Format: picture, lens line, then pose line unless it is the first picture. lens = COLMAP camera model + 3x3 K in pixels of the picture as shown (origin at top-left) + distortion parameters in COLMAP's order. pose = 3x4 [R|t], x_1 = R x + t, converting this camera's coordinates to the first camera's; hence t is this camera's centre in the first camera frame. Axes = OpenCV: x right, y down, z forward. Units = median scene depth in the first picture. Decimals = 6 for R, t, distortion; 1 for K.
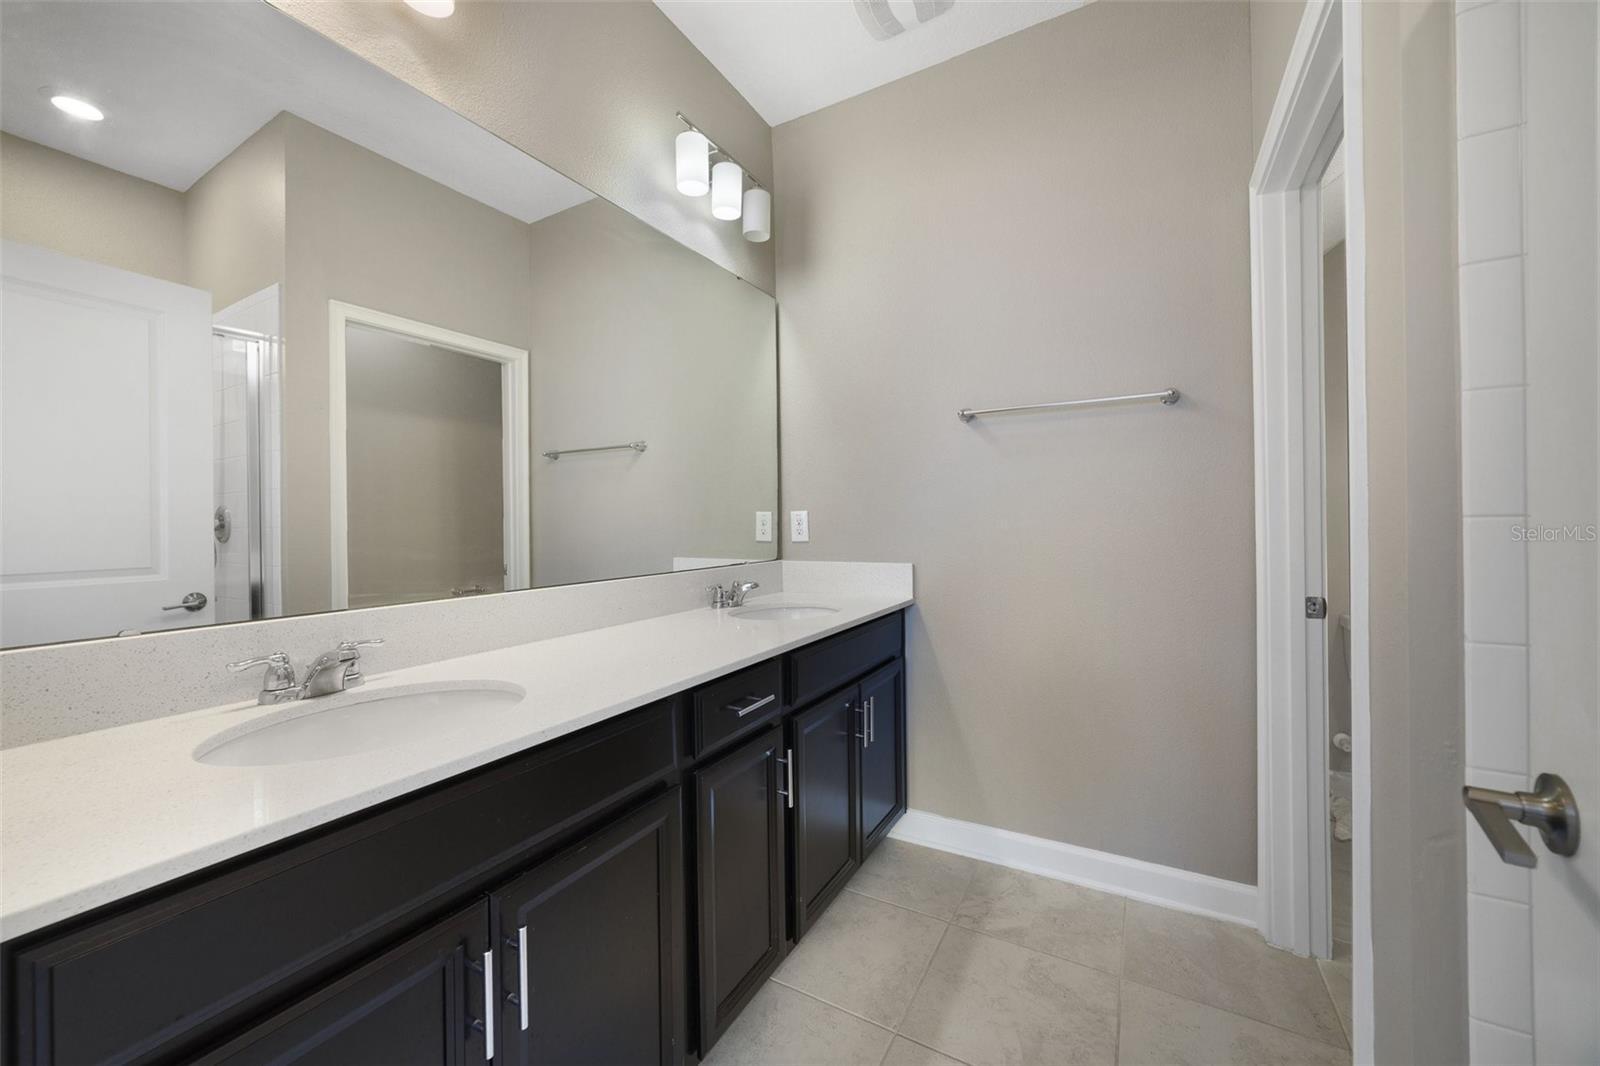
lens RADIAL K [[625.3, 0, 794.7], [0, 625.3, 522.3], [0, 0, 1]] dist [-0.001323, 0.000669]
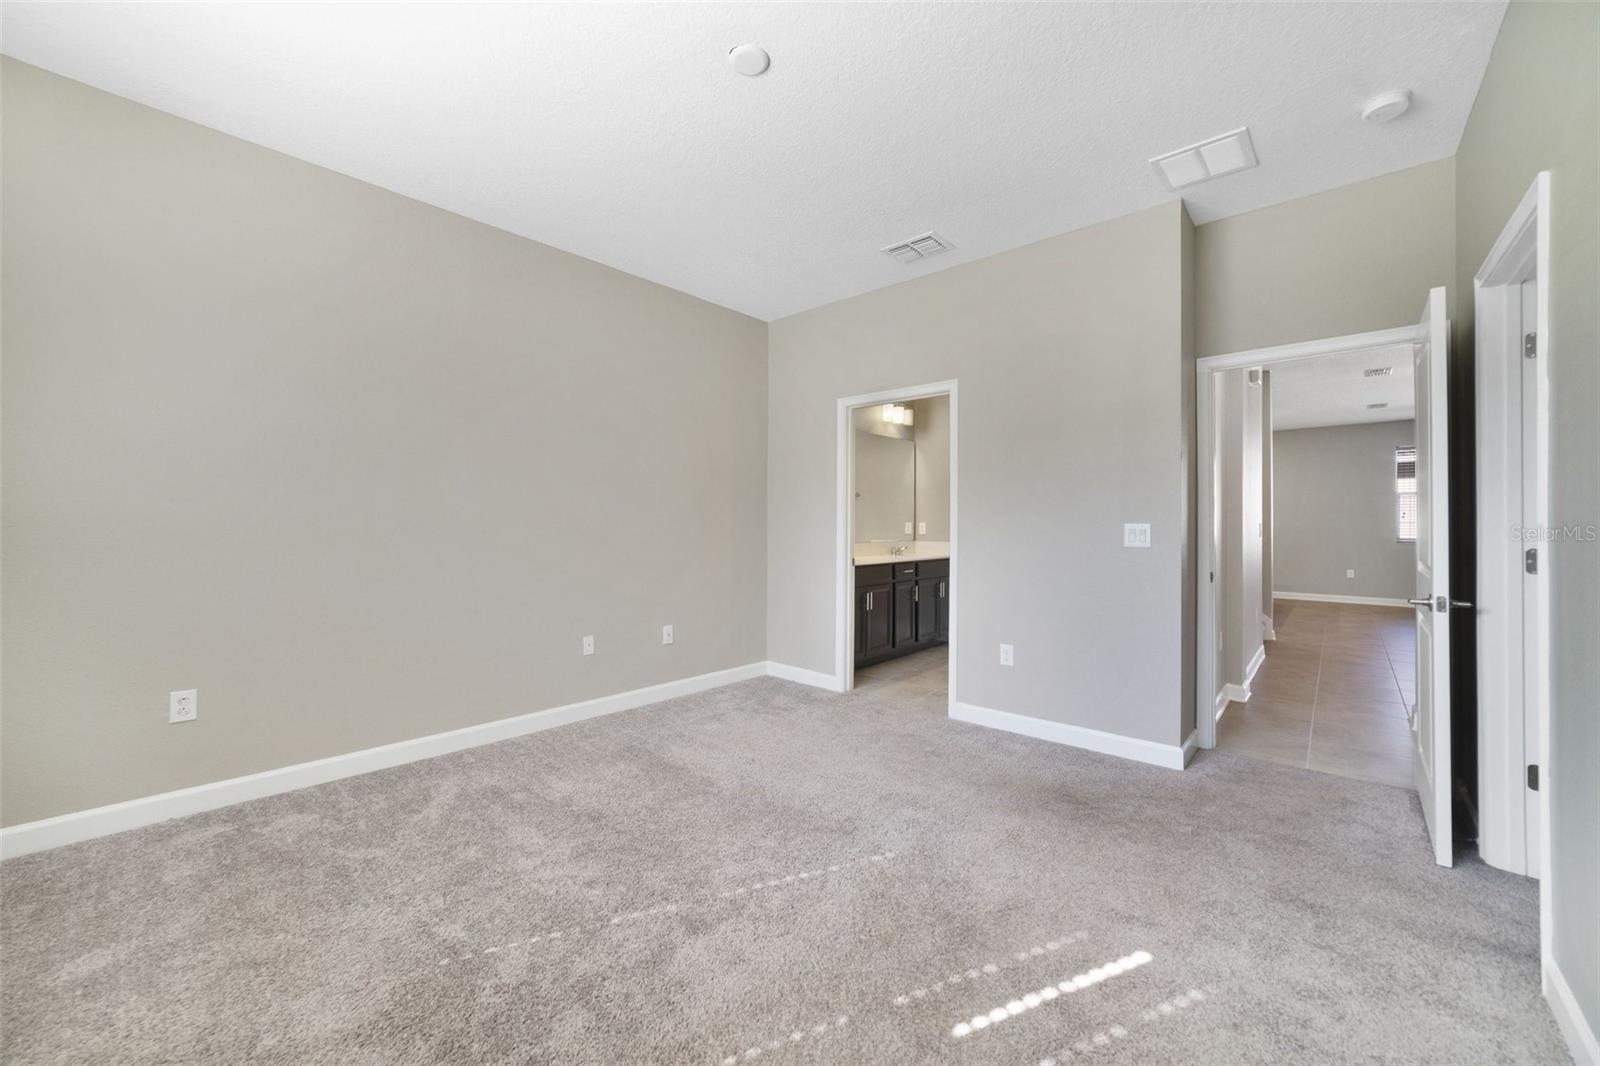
lens RADIAL K [[625.3, 0, 794.7], [0, 625.3, 522.3], [0, 0, 1]] dist [-0.001323, 0.000669]
pose [[0.977217, 0.015951, -0.211642, 0.041870], [-0.016759, 0.999858, -0.002026, -0.007319], [0.211580, 0.005527, 0.977345, -1.813697]]
